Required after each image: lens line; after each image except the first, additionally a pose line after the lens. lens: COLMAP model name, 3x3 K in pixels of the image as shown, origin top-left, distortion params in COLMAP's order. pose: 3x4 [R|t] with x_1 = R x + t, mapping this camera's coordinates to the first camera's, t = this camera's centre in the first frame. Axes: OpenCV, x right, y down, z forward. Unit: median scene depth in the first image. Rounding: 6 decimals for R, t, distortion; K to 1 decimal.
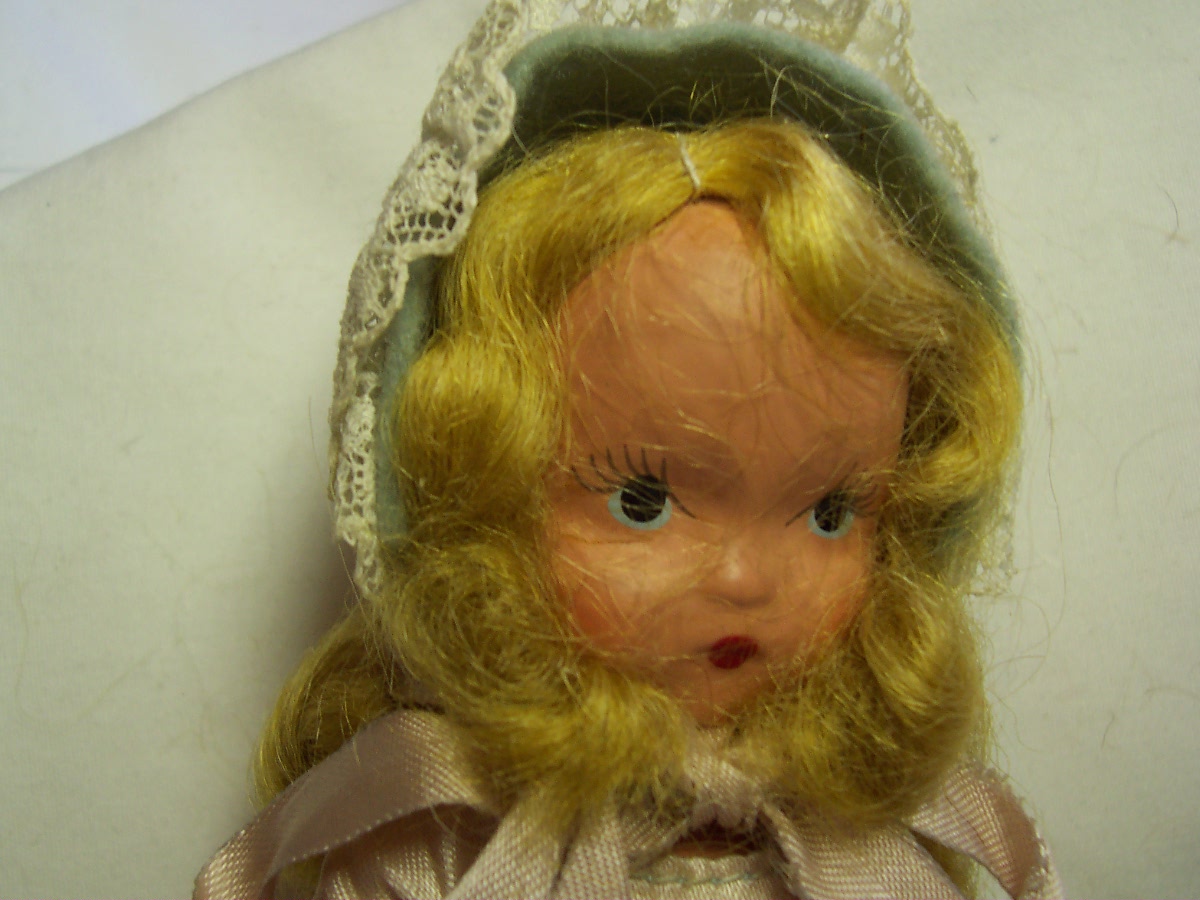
lens RADIAL K [[1263.5, 0, 600.6], [0, 1263.5, 443.2], [0, 0, 1]] dist [-0.191031, 0.159828]
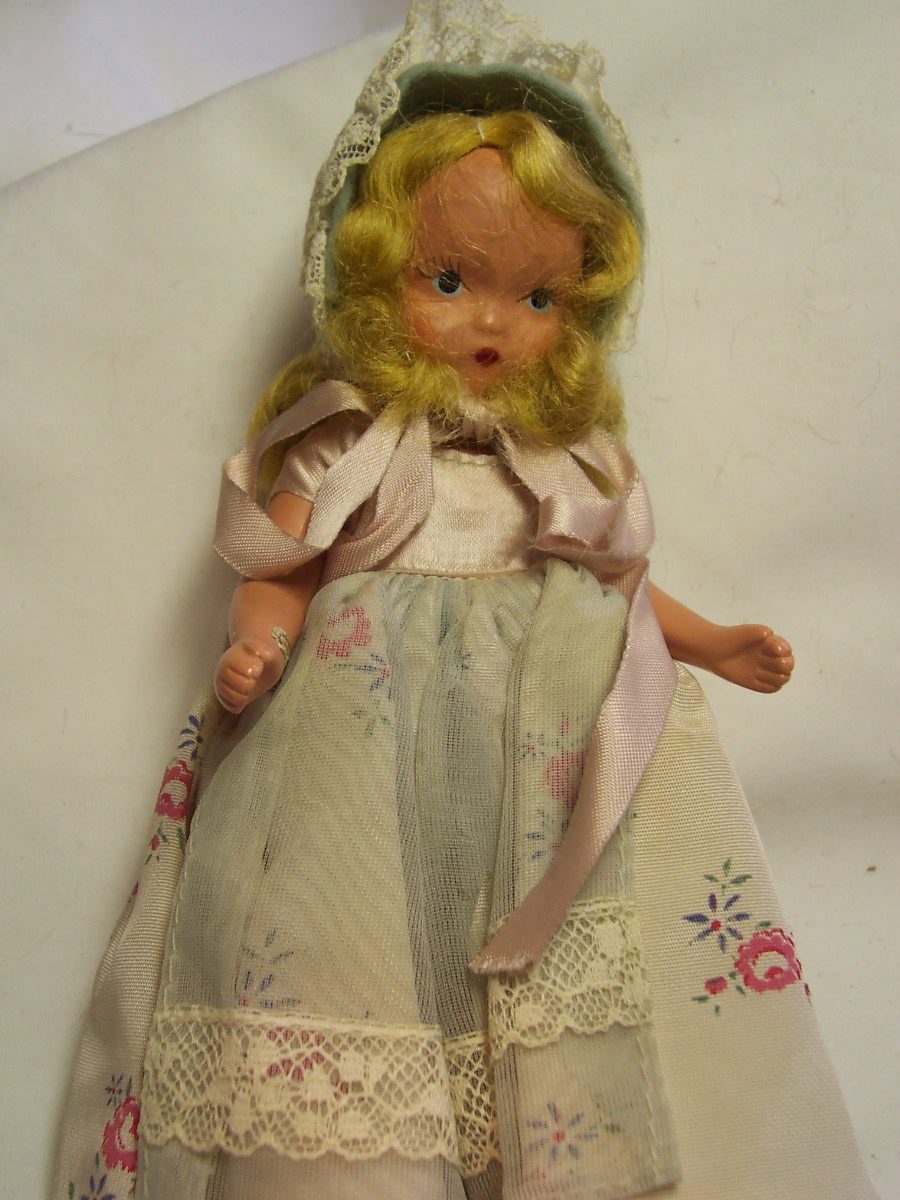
lens RADIAL K [[1263.5, 0, 450.0], [0, 1263.5, 600.0], [0, 0, 1]] dist [-0.191031, 0.159828]
pose [[0.998196, 0.058313, -0.014294, 0.096910], [-0.056966, 0.995063, 0.081264, 0.408684], [0.018962, -0.080303, 0.996590, -1.162995]]
